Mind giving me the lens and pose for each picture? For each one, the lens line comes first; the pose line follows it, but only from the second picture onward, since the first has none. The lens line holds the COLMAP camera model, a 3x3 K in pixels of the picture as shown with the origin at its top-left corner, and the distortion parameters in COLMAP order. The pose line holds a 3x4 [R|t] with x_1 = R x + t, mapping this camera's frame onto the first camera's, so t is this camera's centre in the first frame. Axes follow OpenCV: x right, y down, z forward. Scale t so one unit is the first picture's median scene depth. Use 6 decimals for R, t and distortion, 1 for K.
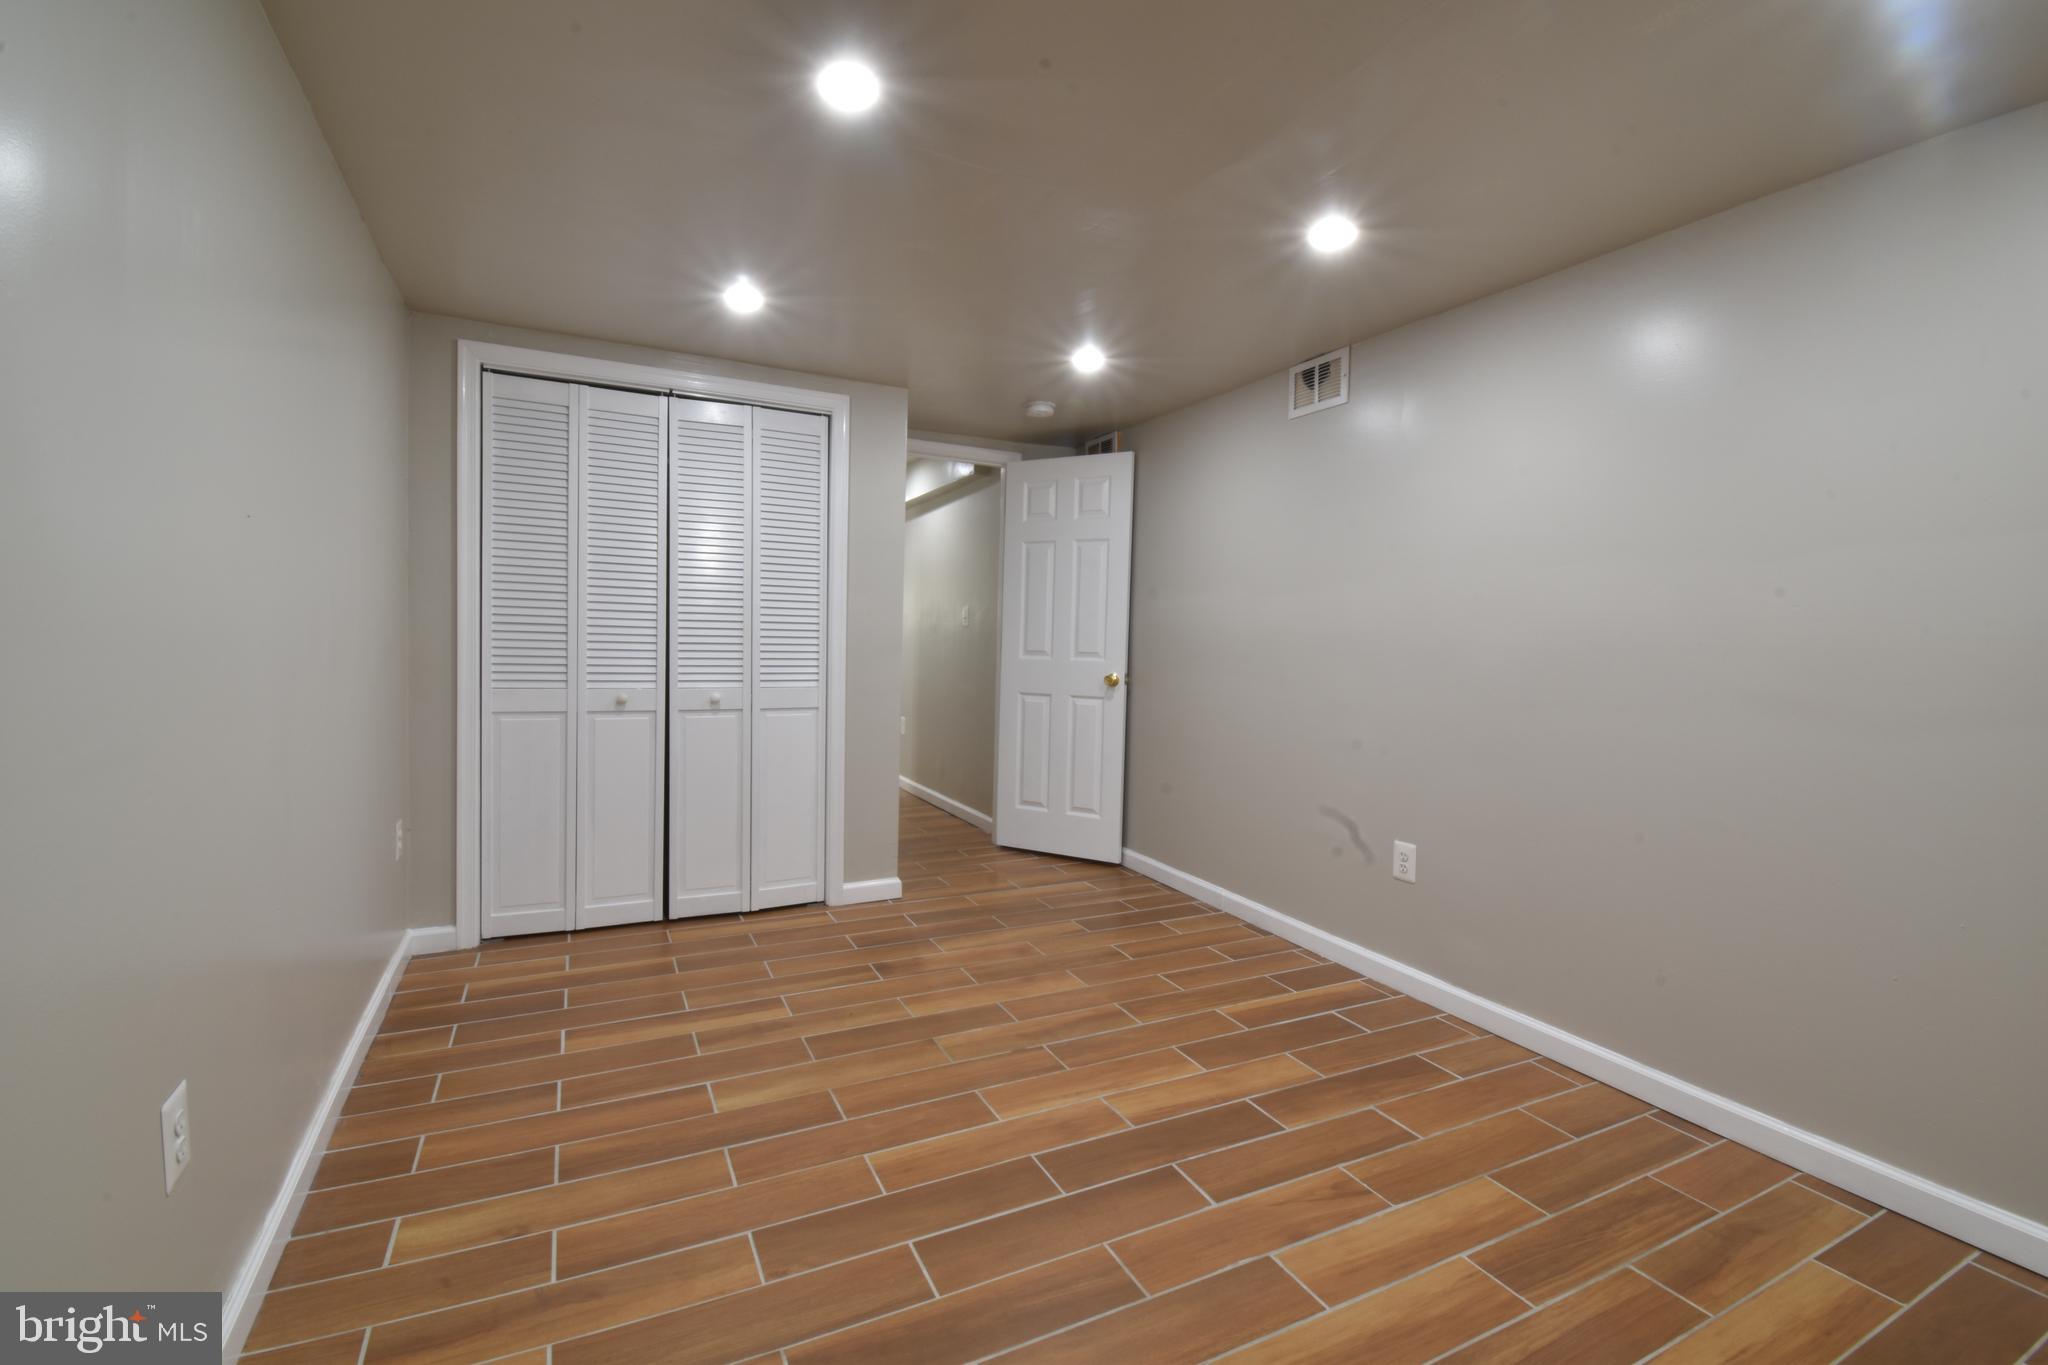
lens RADIAL K [[919.0, 0, 1033.1], [0, 919.0, 678.4], [0, 0, 1]] dist [-0.000471, -0.000322]
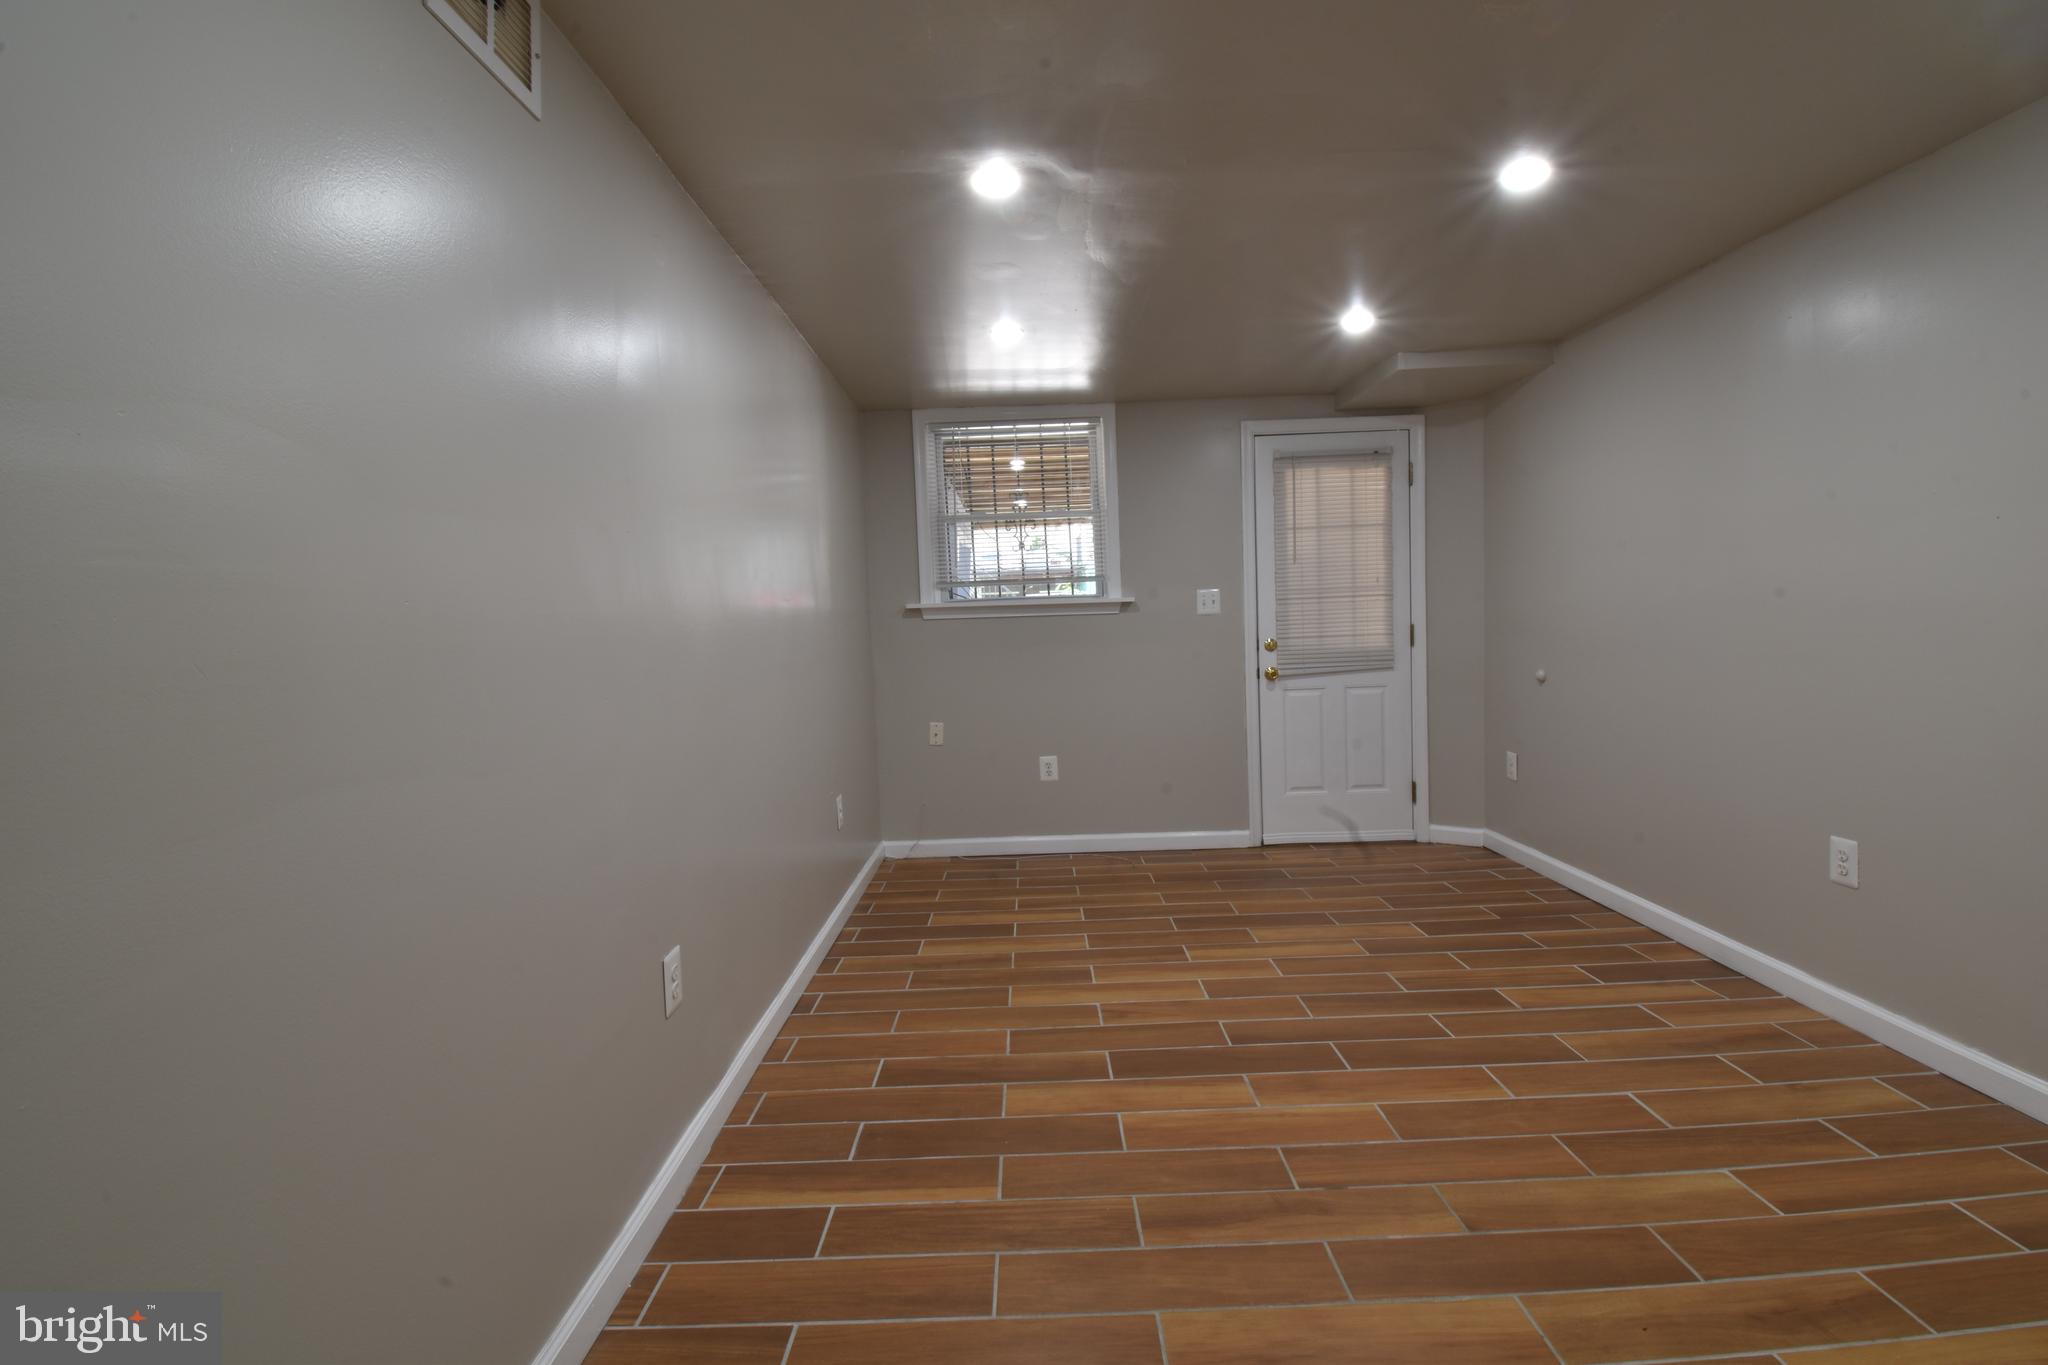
lens RADIAL K [[919.0, 0, 1033.1], [0, 919.0, 678.4], [0, 0, 1]] dist [-0.000471, -0.000322]
pose [[-0.896808, -0.025069, 0.441710, -0.122258], [0.030879, 0.992412, 0.119017, -0.098306], [-0.441342, 0.120375, -0.889228, 1.859453]]
